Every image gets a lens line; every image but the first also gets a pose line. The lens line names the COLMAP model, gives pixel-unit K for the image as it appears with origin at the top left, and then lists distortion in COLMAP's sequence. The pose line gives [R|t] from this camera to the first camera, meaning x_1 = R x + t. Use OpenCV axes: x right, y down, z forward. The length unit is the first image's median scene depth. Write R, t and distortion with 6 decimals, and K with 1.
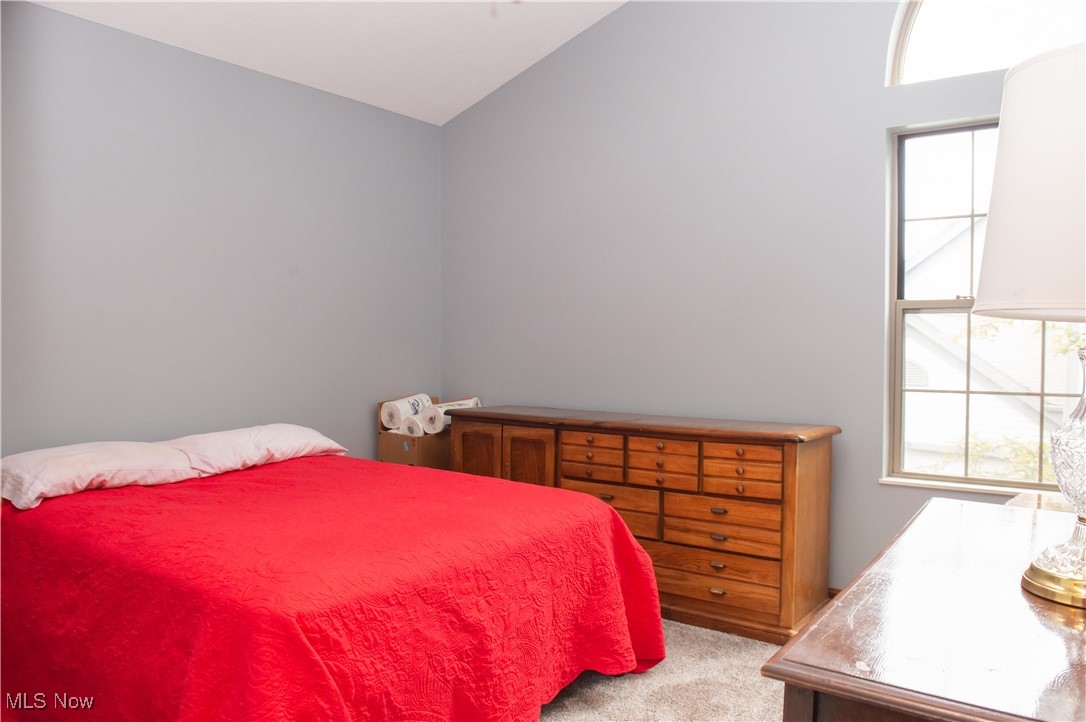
lens RADIAL K [[763.4, 0, 543.9], [0, 763.4, 359.3], [0, 0, 1]] dist [-0.046690, -0.004710]
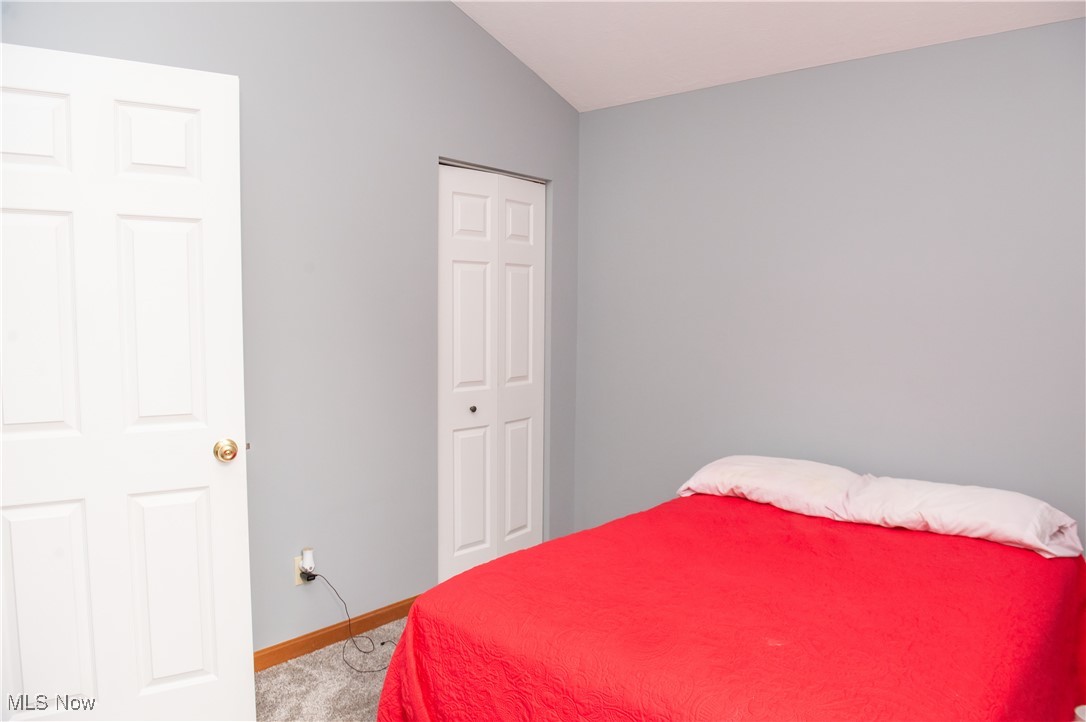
lens RADIAL K [[763.4, 0, 543.8], [0, 763.4, 361.5], [0, 0, 1]] dist [-0.046690, -0.004710]
pose [[-0.102184, 0.073504, -0.992046, 0.524013], [-0.027184, 0.996688, 0.076648, -0.106444], [0.994394, 0.034800, -0.099847, 0.770980]]
